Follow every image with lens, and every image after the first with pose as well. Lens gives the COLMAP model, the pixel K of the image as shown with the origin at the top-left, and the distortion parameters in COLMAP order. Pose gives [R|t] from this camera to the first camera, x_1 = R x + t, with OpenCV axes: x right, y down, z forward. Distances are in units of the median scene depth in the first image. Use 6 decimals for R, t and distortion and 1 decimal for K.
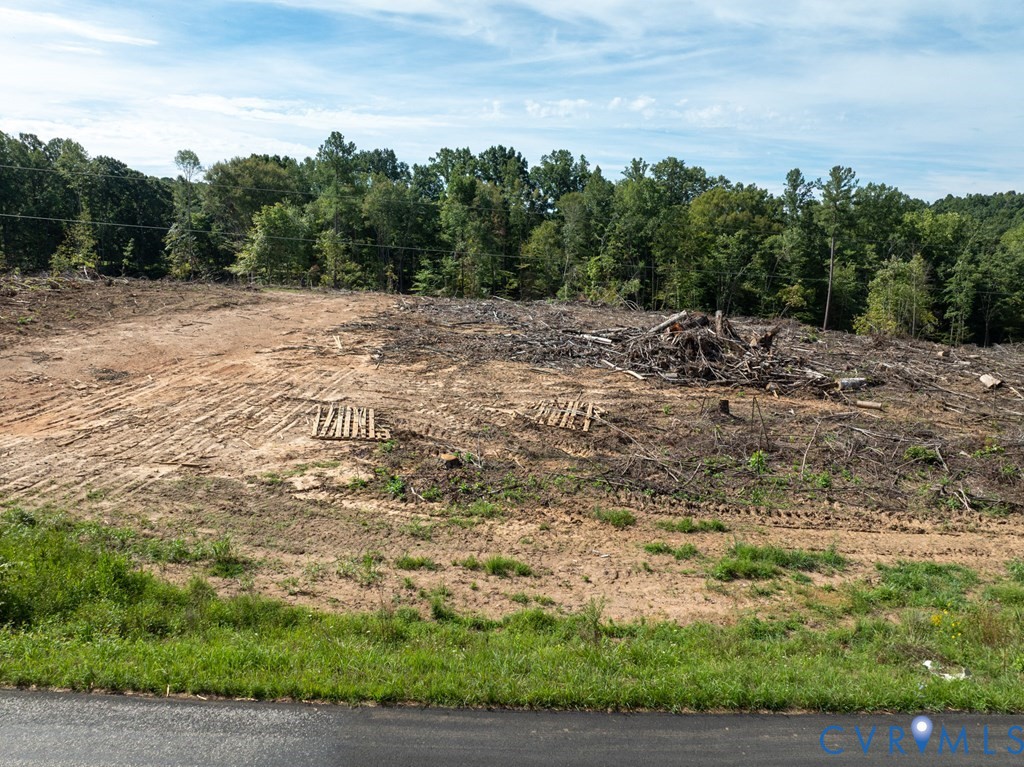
lens RADIAL K [[723.3, 0, 505.1], [0, 723.3, 381.8], [0, 0, 1]] dist [-0.045358, 0.017497]
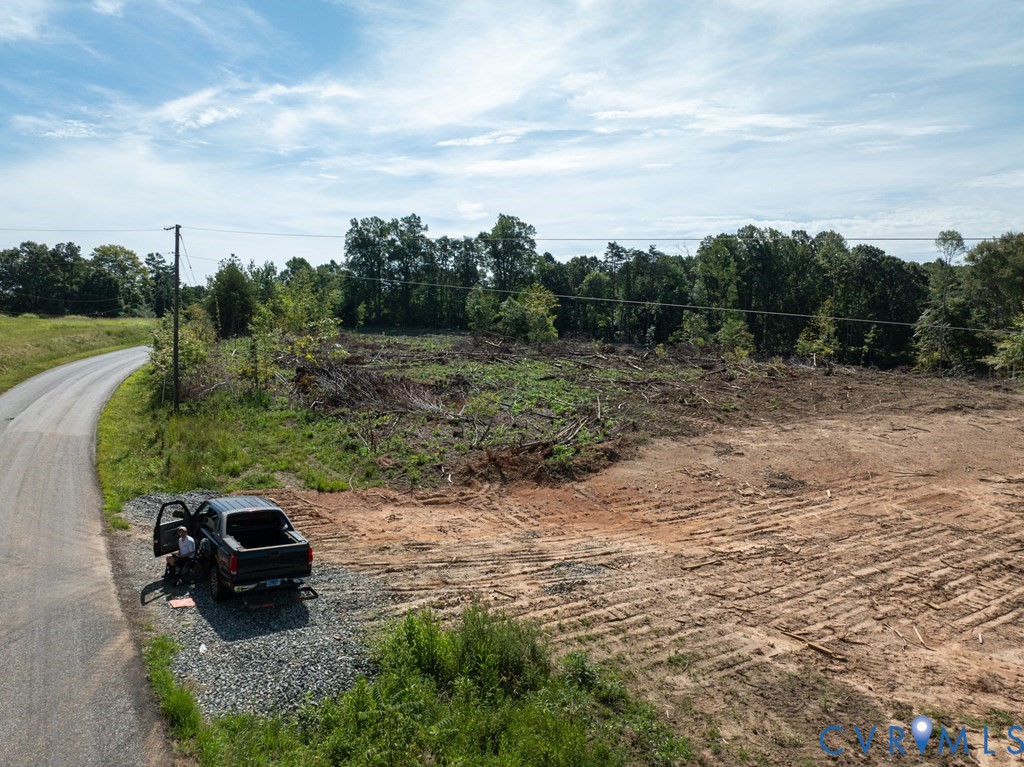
lens RADIAL K [[723.3, 0, 511.4], [0, 723.3, 383.9], [0, 0, 1]] dist [-0.045358, 0.017497]
pose [[0.574234, 0.061926, -0.816346, -0.033363], [-0.155421, 0.987248, -0.034436, -0.037241], [0.803803, 0.146652, 0.576536, 0.176234]]
